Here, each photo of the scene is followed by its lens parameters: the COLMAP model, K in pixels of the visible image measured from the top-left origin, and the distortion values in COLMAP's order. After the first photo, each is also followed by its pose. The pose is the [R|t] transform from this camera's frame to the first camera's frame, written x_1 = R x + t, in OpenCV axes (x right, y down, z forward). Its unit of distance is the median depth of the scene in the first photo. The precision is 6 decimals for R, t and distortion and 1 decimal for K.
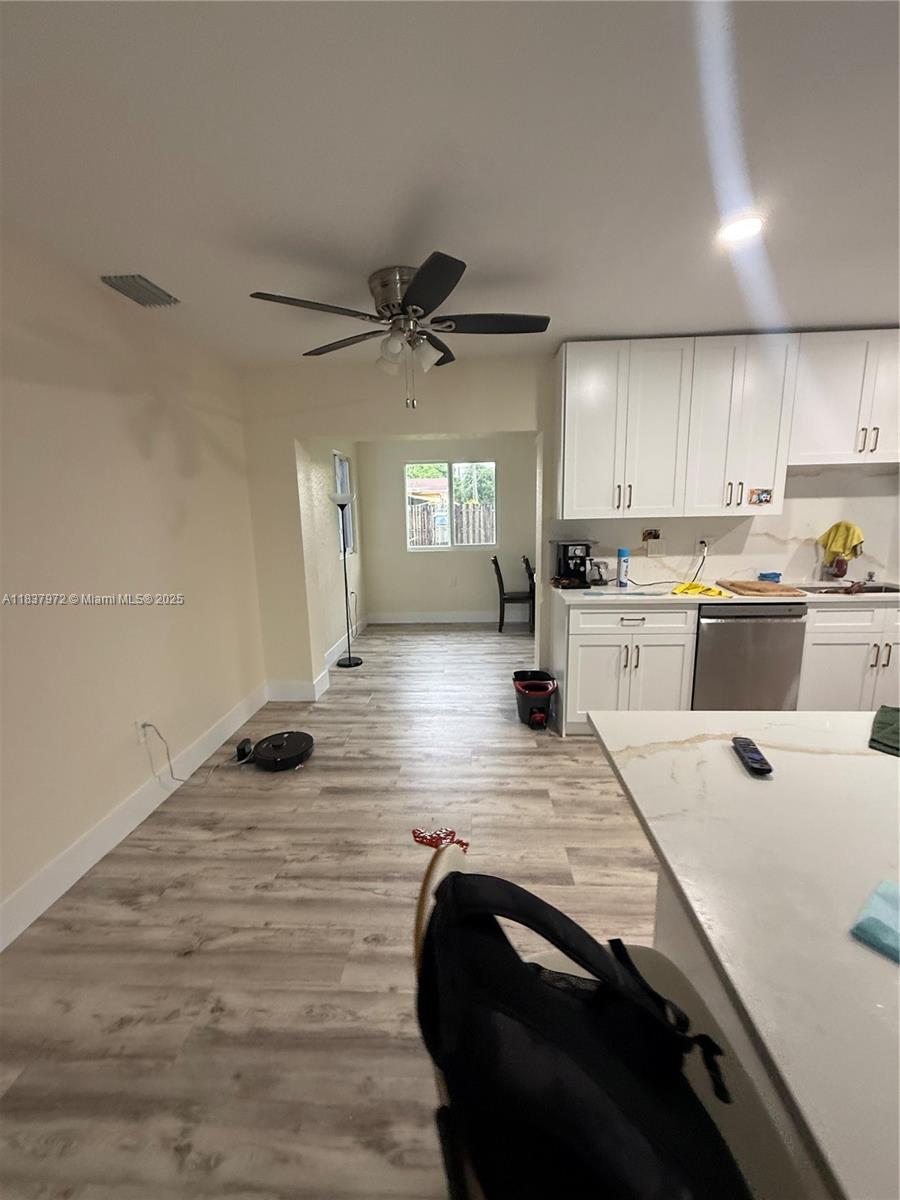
lens RADIAL K [[472.5, 0, 451.5], [0, 472.5, 594.4], [0, 0, 1]] dist [0.000234, -0.000148]
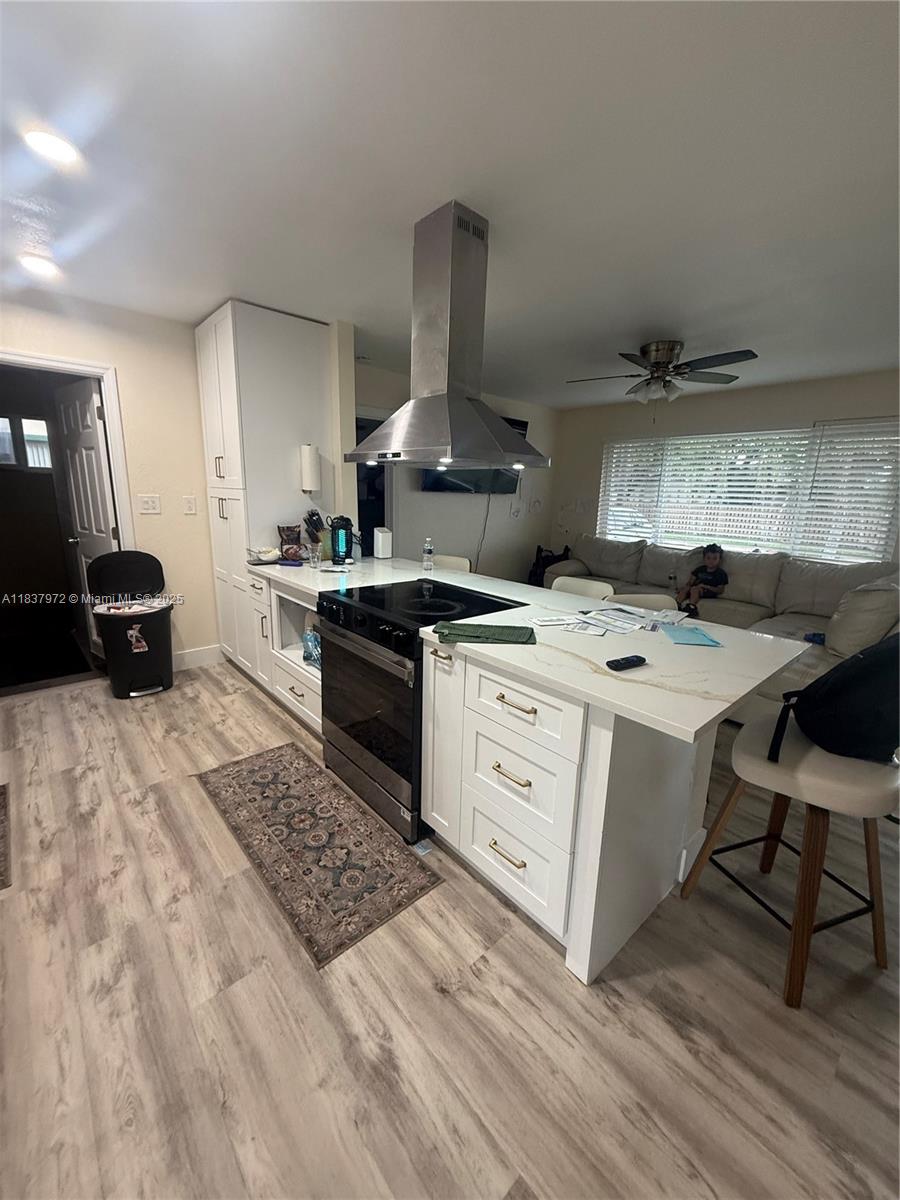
lens RADIAL K [[472.5, 0, 451.5], [0, 472.5, 594.4], [0, 0, 1]] dist [0.000234, -0.000148]
pose [[-0.703814, -0.149775, 0.694416, 0.026142], [0.115809, 0.940253, 0.320175, -0.113724], [-0.700881, 0.305763, -0.644418, 0.737900]]
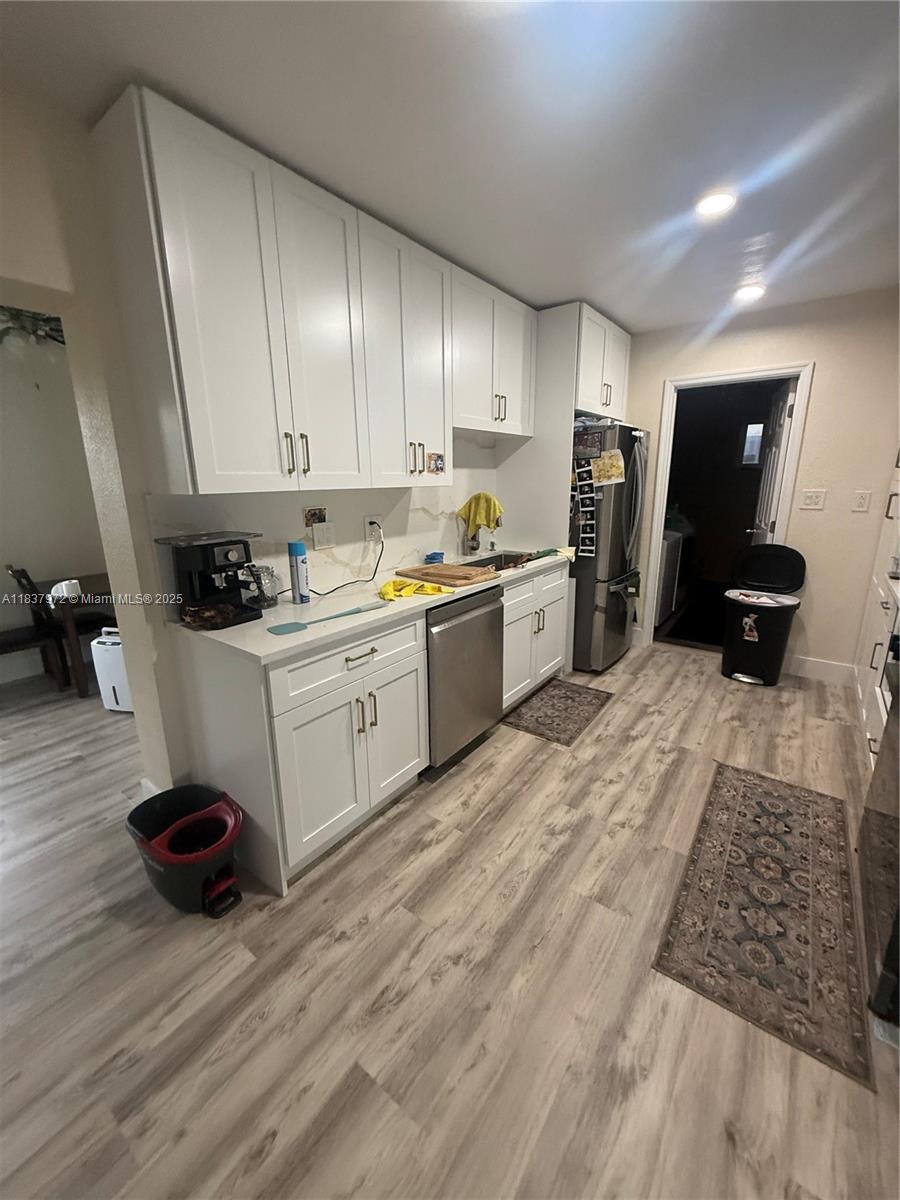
lens RADIAL K [[472.5, 0, 451.5], [0, 472.5, 594.4], [0, 0, 1]] dist [0.000234, -0.000148]
pose [[0.557290, -0.184157, 0.809638, -0.034432], [0.147250, 0.981558, 0.121906, -0.078982], [-0.817157, 0.051282, 0.574130, 0.515337]]
